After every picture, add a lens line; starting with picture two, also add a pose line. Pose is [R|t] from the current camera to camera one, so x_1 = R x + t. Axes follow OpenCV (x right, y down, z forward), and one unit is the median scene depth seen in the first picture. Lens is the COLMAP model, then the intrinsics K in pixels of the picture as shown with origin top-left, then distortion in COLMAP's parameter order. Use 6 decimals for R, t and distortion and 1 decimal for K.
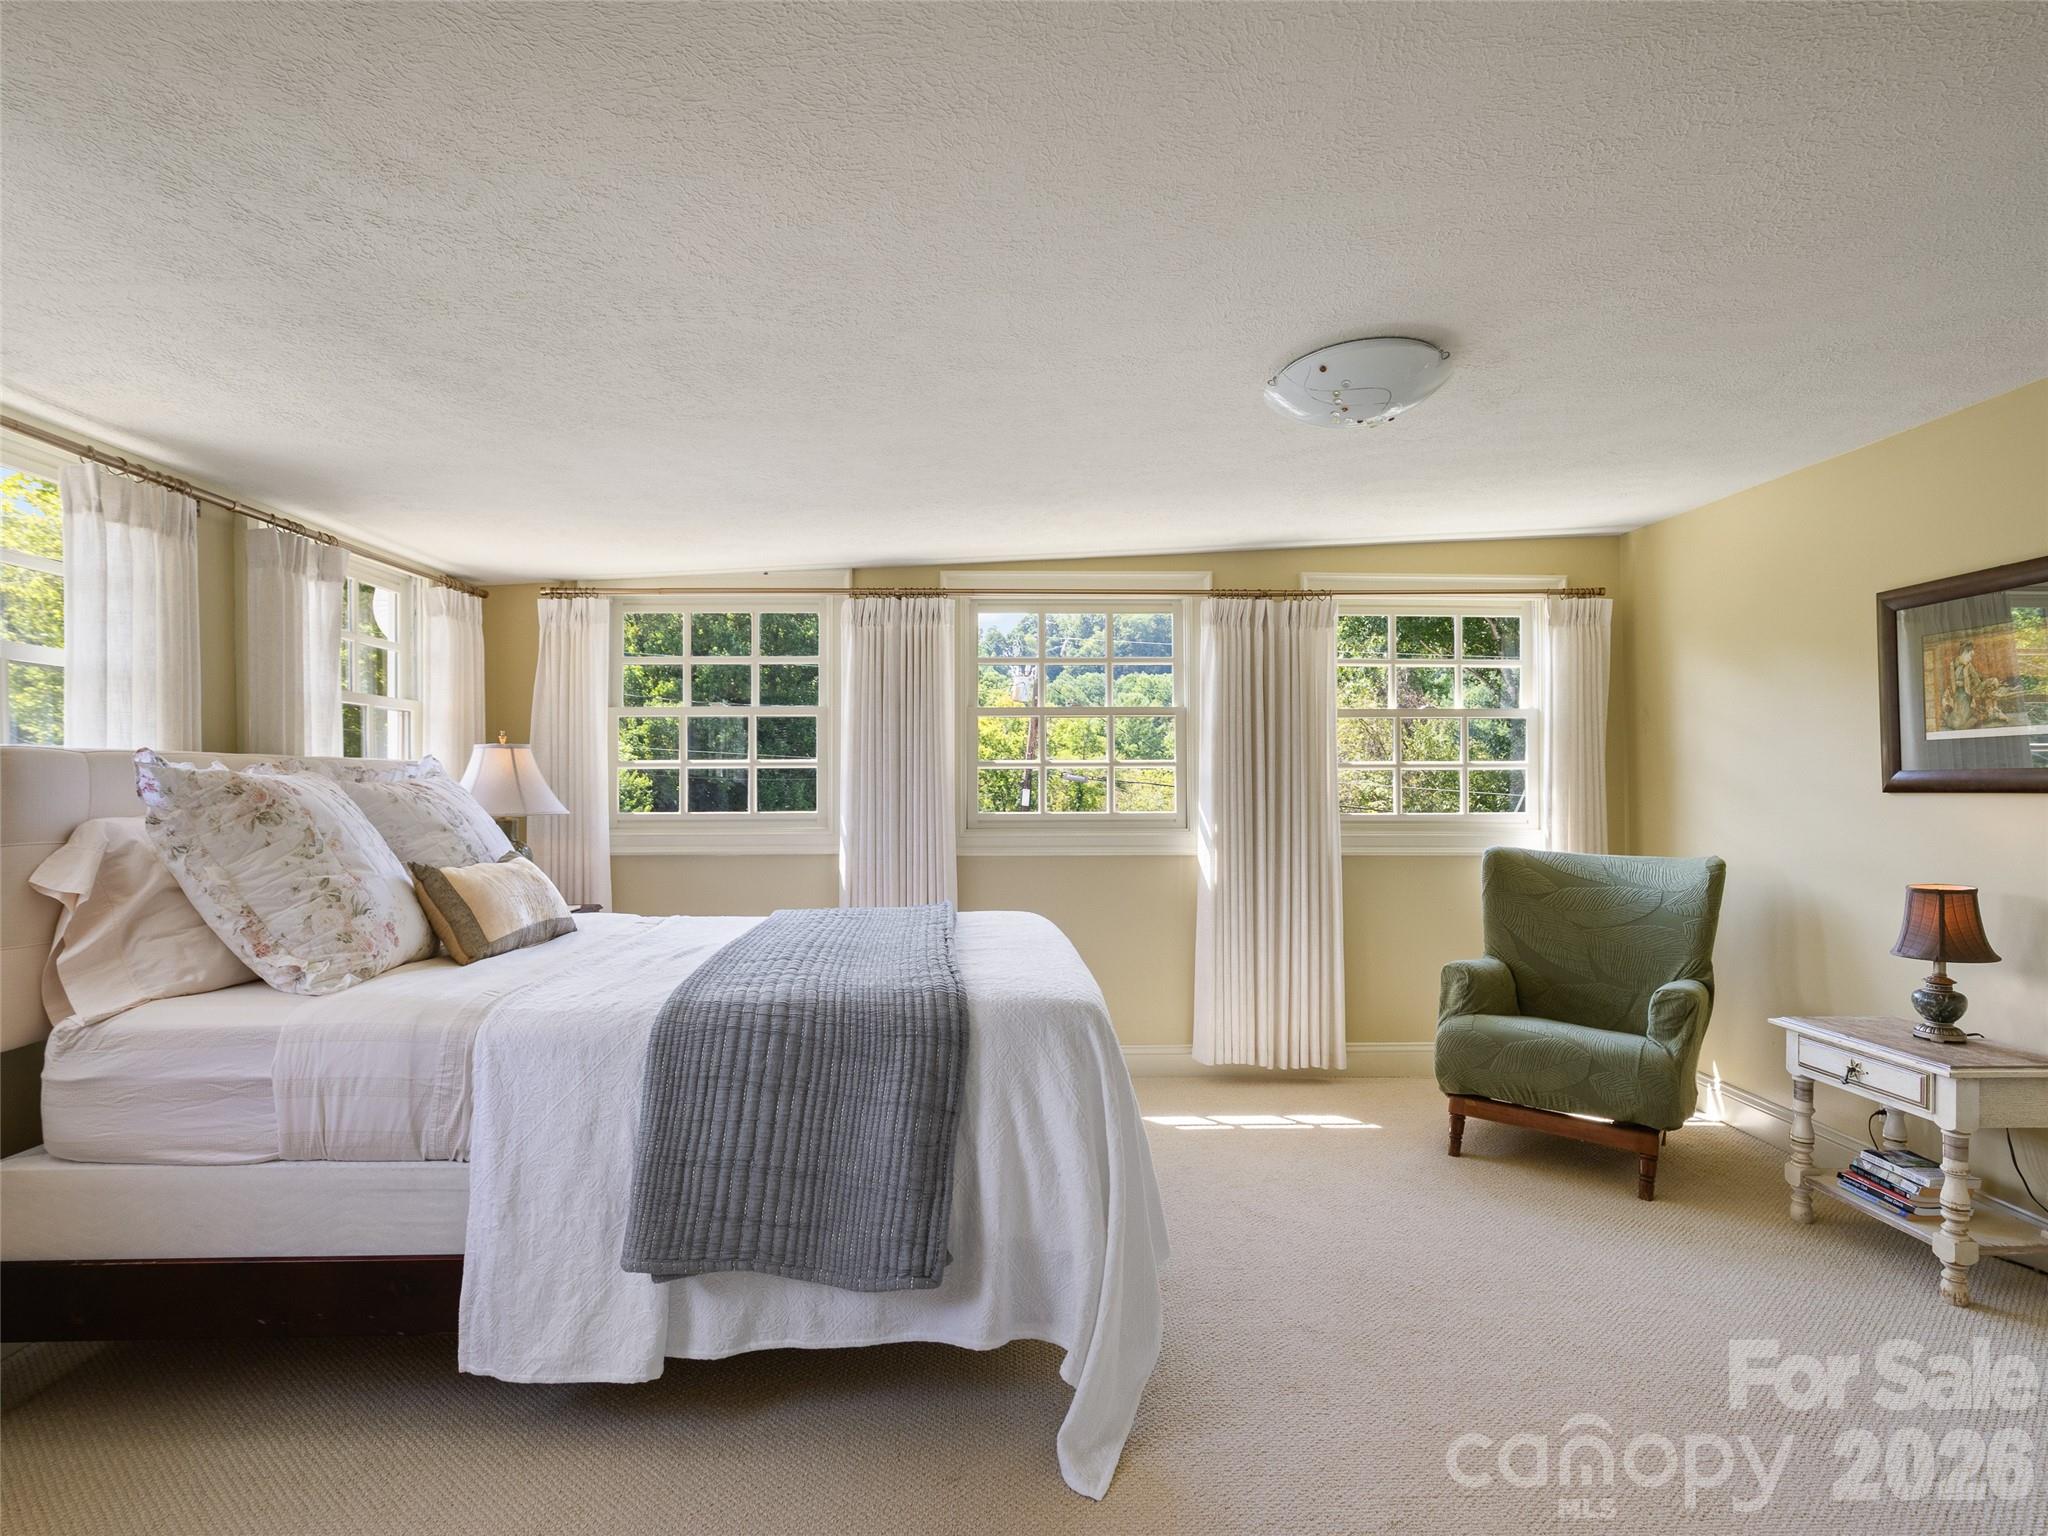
lens RADIAL K [[1006.1, 0, 1030.4], [0, 1006.1, 805.7], [0, 0, 1]] dist [0.000412, -0.048132]
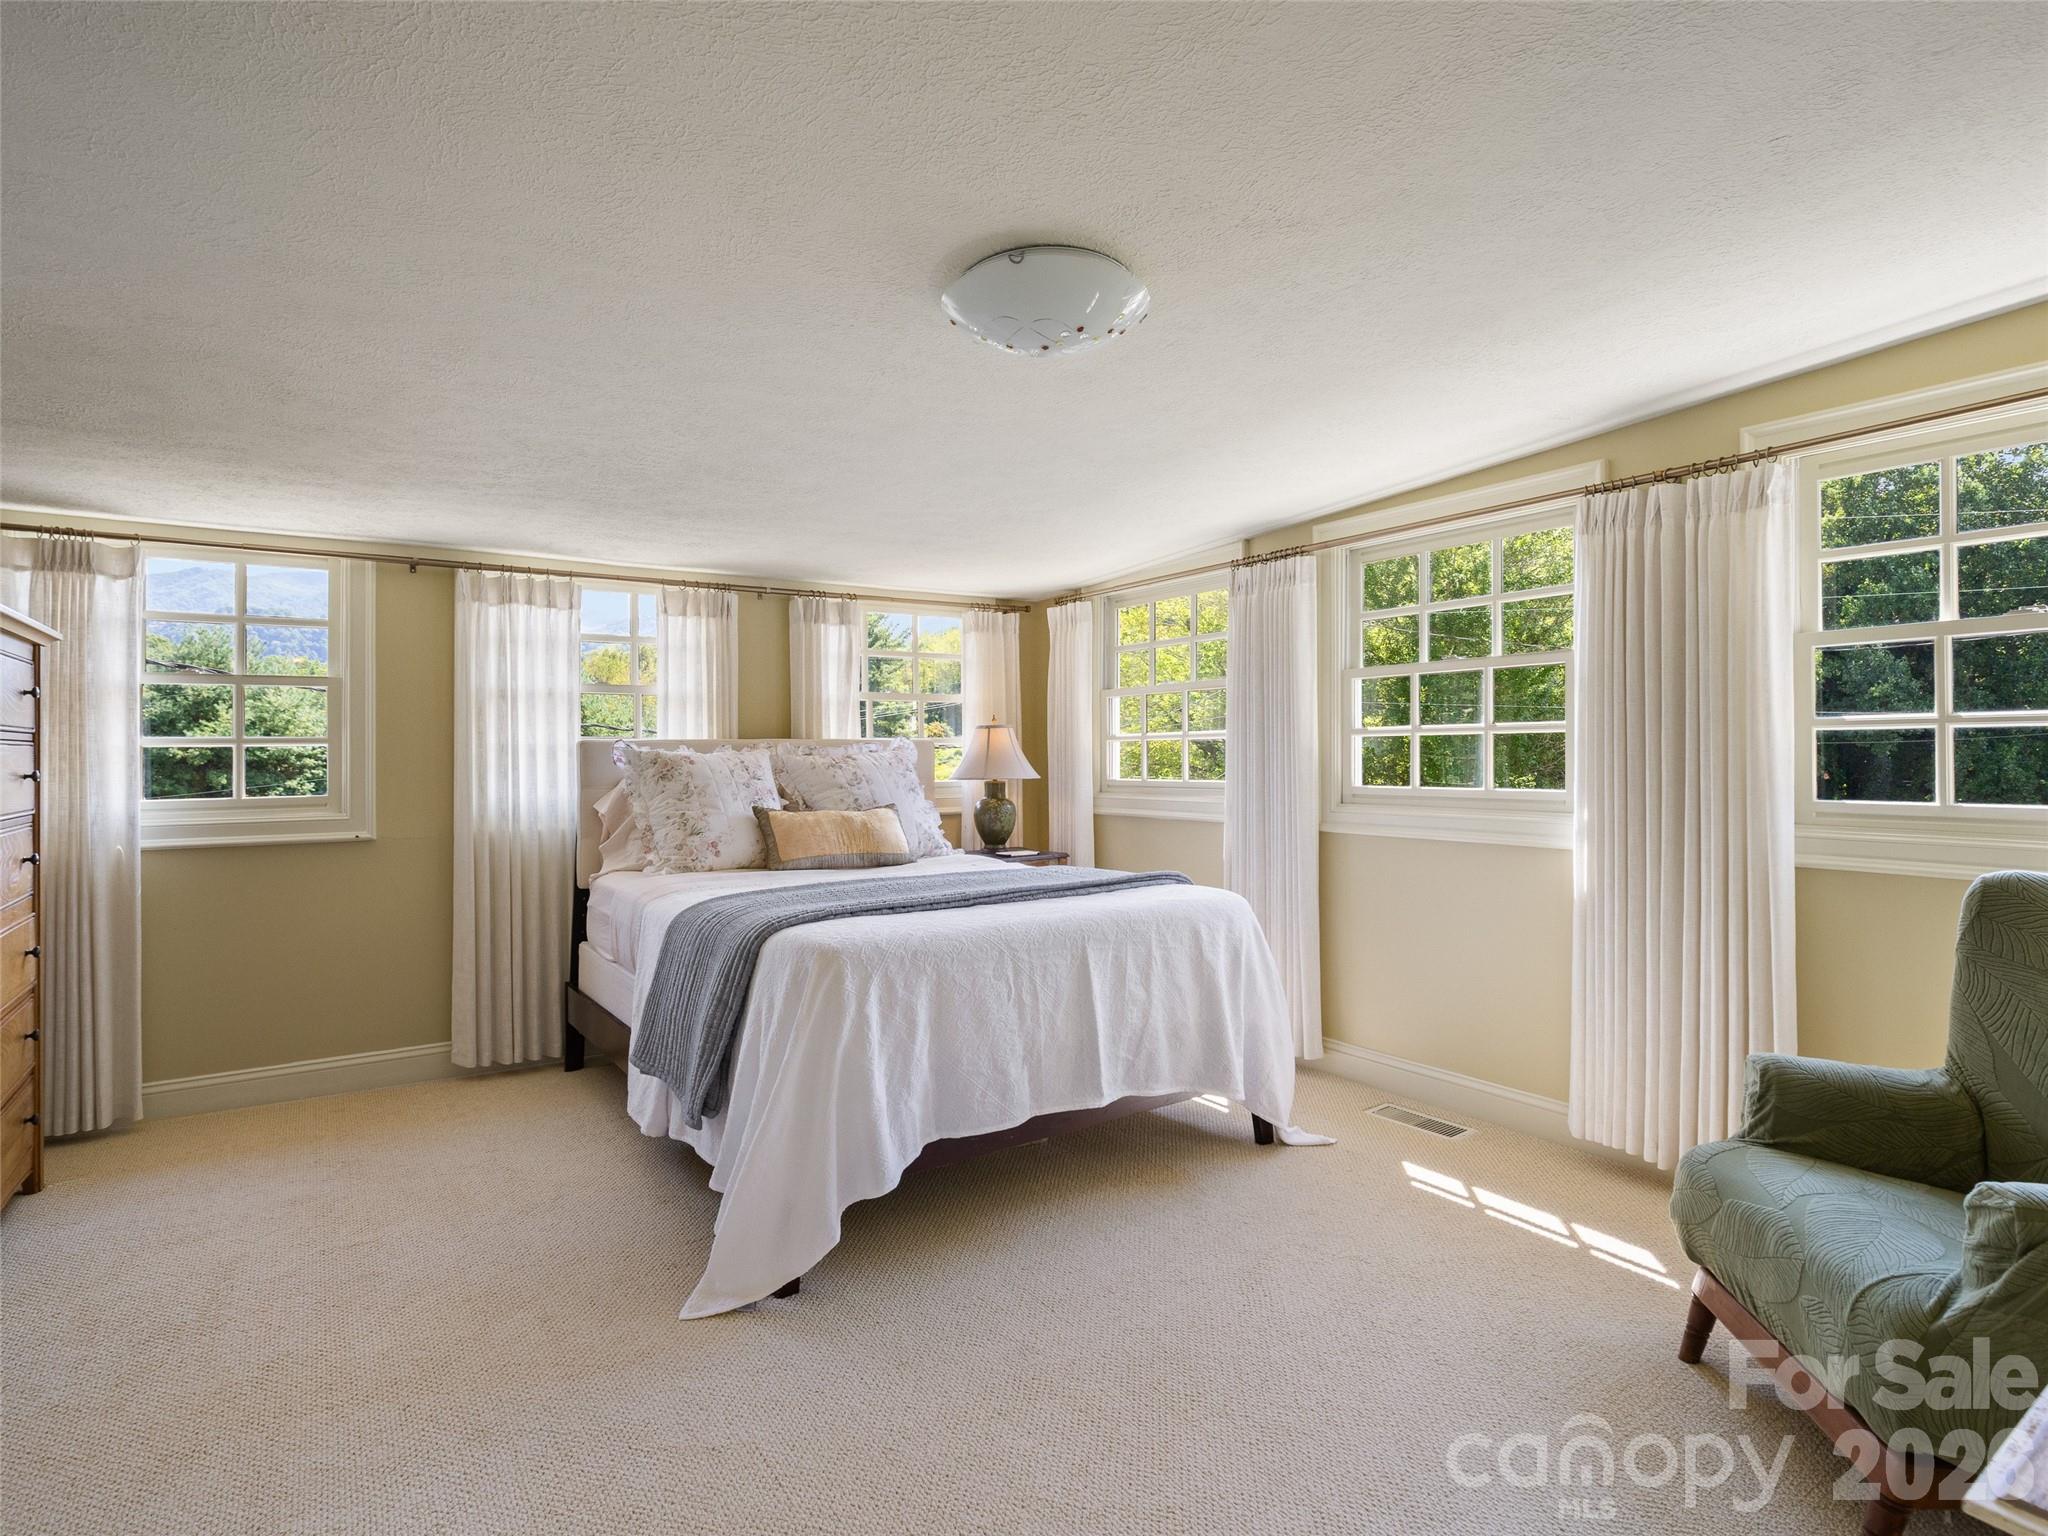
lens RADIAL K [[1038.6, 0, 1024.0], [0, 1038.6, 768.0], [0, 0, 1]] dist [-0.029635, 0.007925]
pose [[0.553733, 0.008512, -0.832651, 0.593472], [-0.010550, 0.999939, 0.003206, -0.008890], [0.832627, 0.007009, 0.553789, 0.258631]]
